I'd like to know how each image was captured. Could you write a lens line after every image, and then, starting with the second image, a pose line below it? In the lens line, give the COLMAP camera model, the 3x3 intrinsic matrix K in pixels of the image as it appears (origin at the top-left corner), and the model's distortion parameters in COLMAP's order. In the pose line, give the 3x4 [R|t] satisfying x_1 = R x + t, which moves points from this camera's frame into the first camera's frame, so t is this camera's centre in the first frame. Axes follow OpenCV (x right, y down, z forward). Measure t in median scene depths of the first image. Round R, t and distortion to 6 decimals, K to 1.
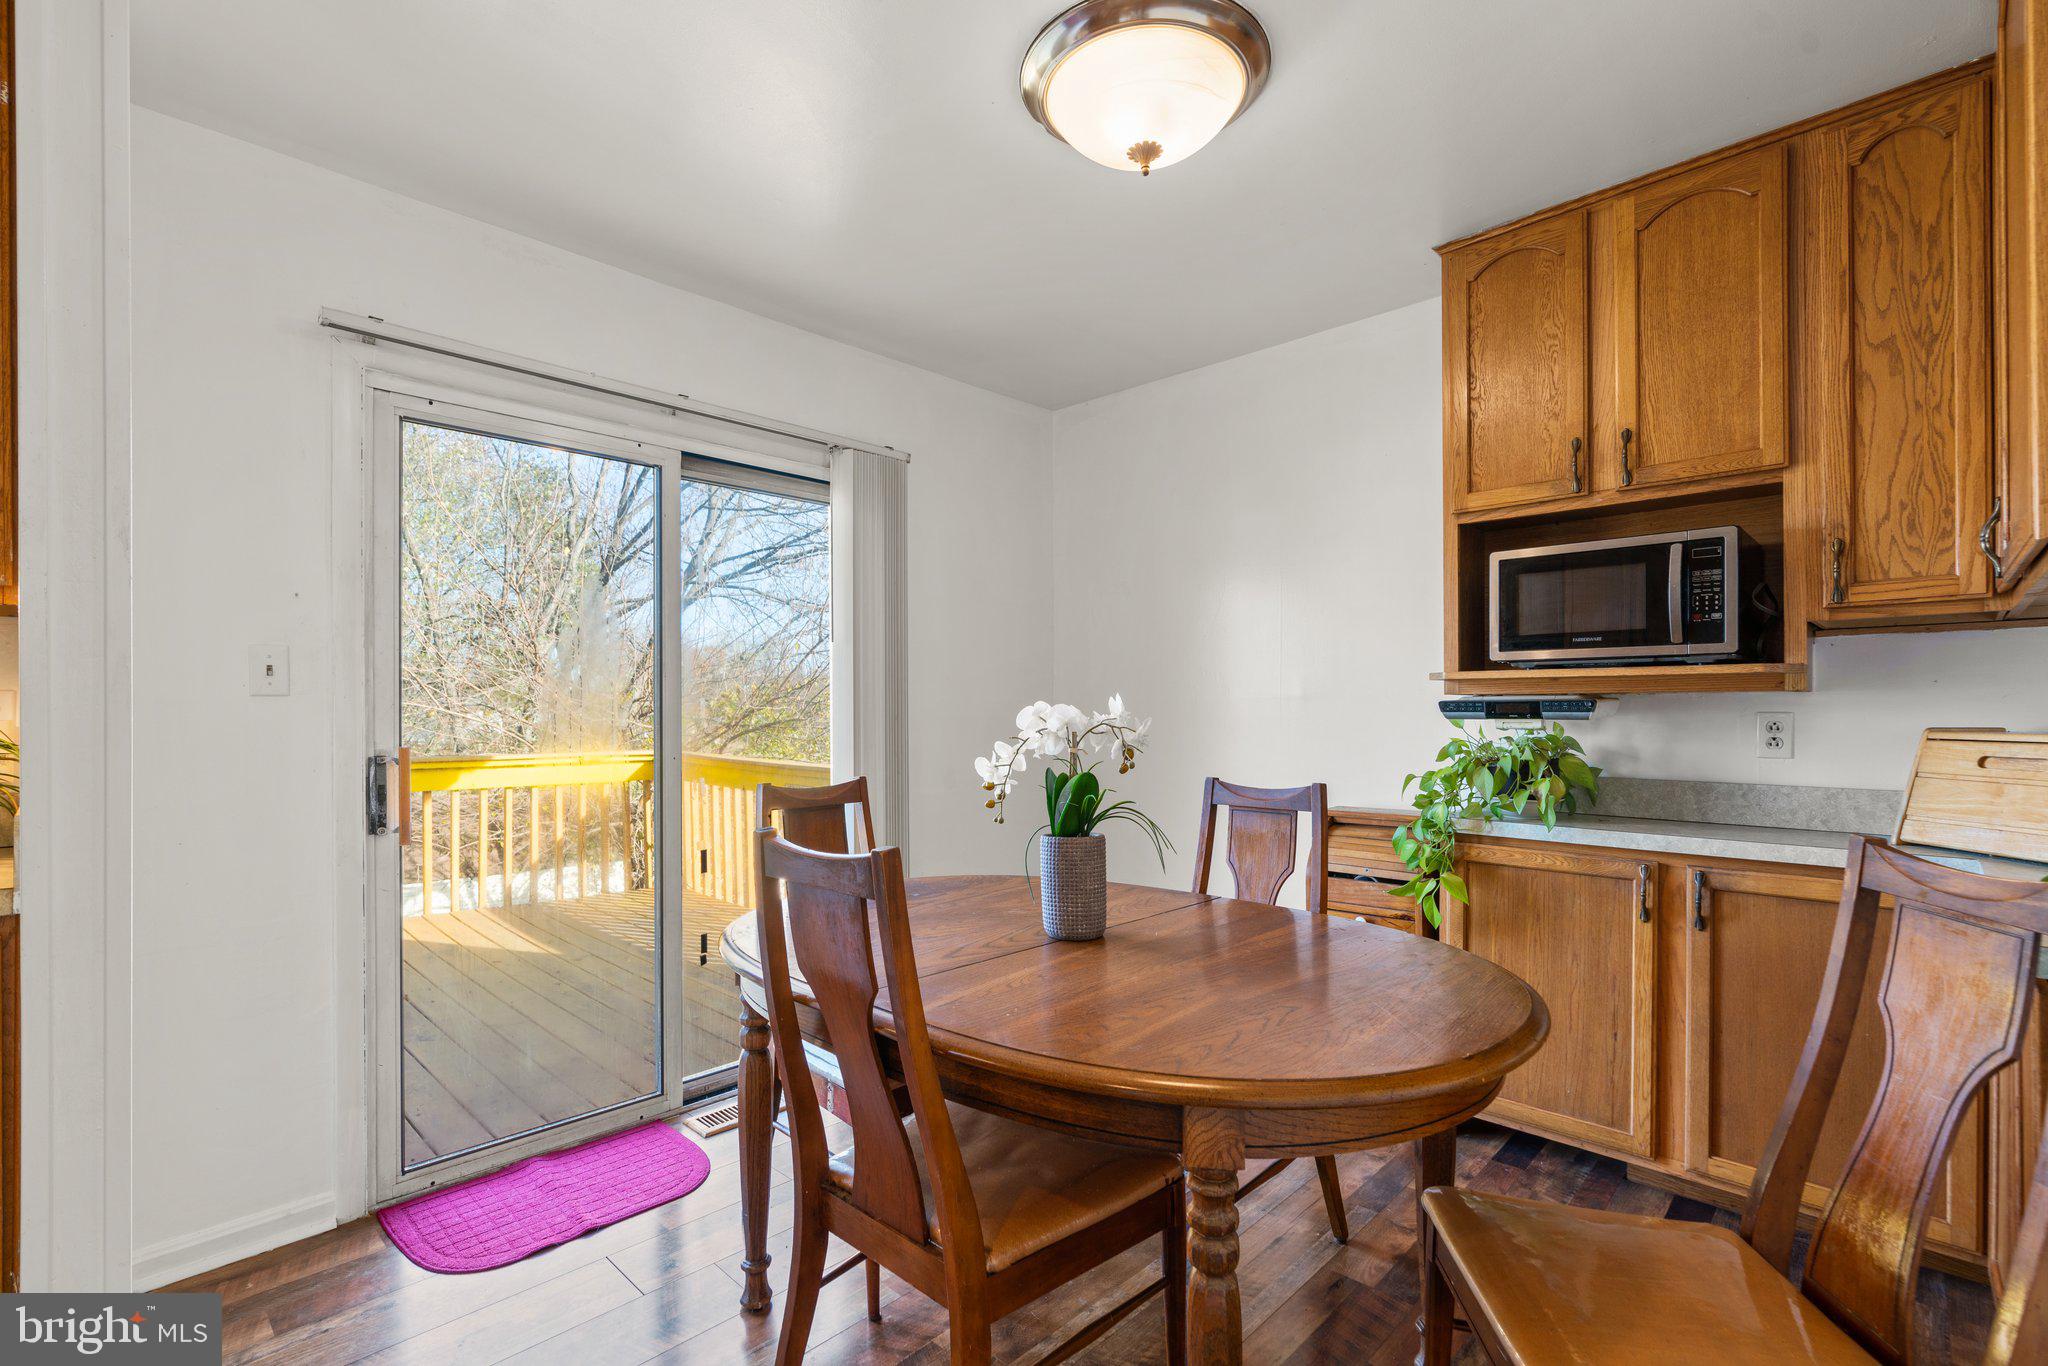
lens RADIAL K [[932.9, 0, 1027.7], [0, 932.9, 703.9], [0, 0, 1]] dist [-0.005936, 0.001638]
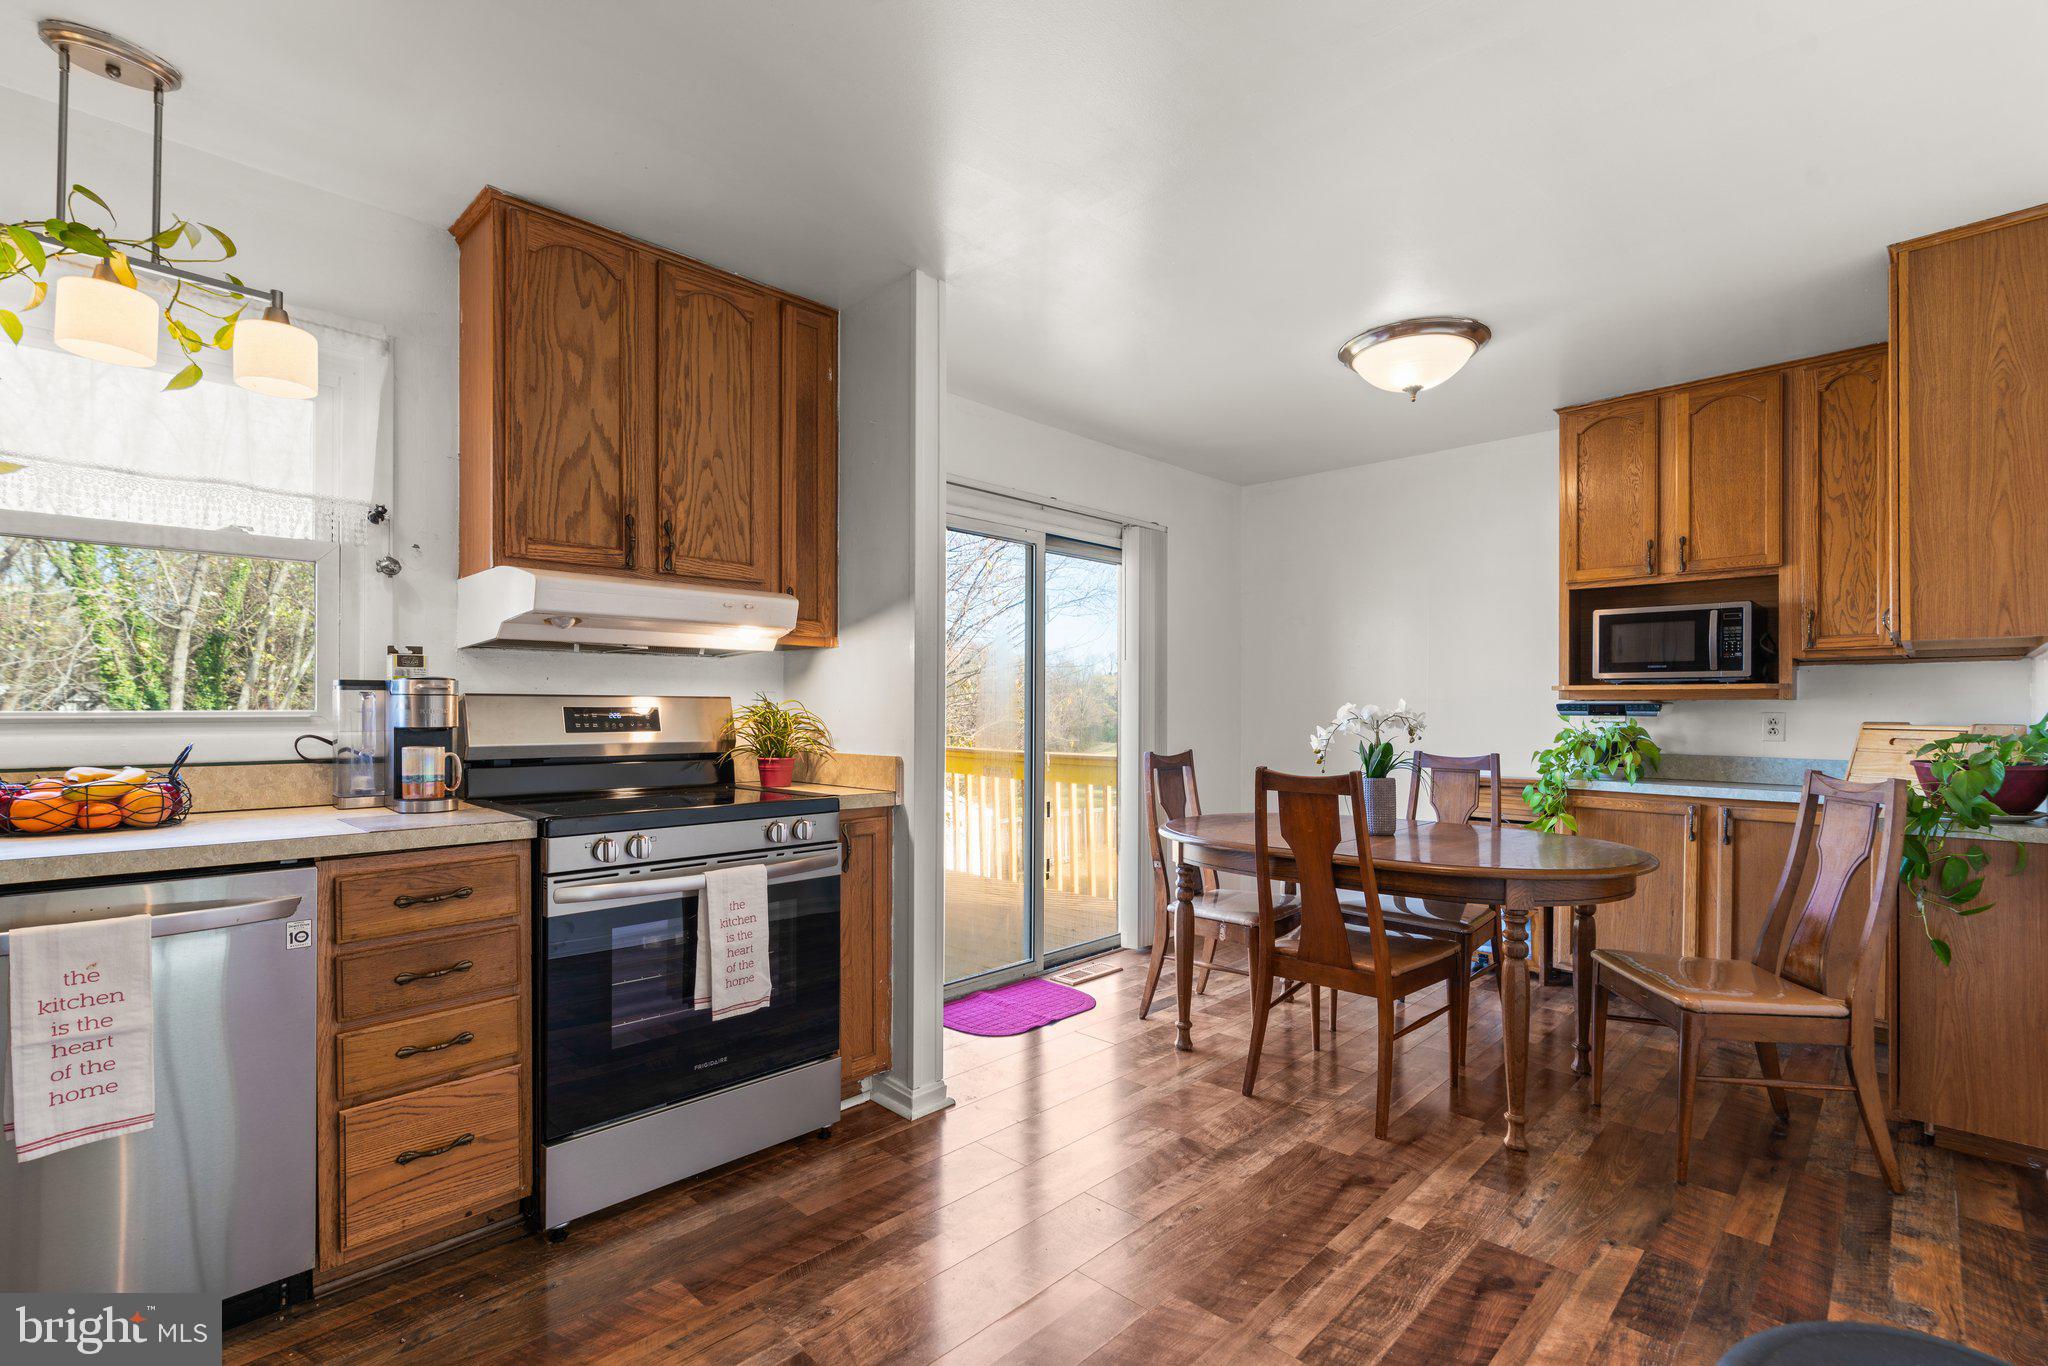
lens RADIAL K [[932.9, 0, 1030.5], [0, 932.9, 701.4], [0, 0, 1]] dist [-0.005936, 0.001638]
pose [[0.999968, 0.007279, -0.003169, -0.489341], [-0.007278, 0.999974, 0.000151, -0.001154], [0.003170, -0.000128, 0.999995, -0.629382]]
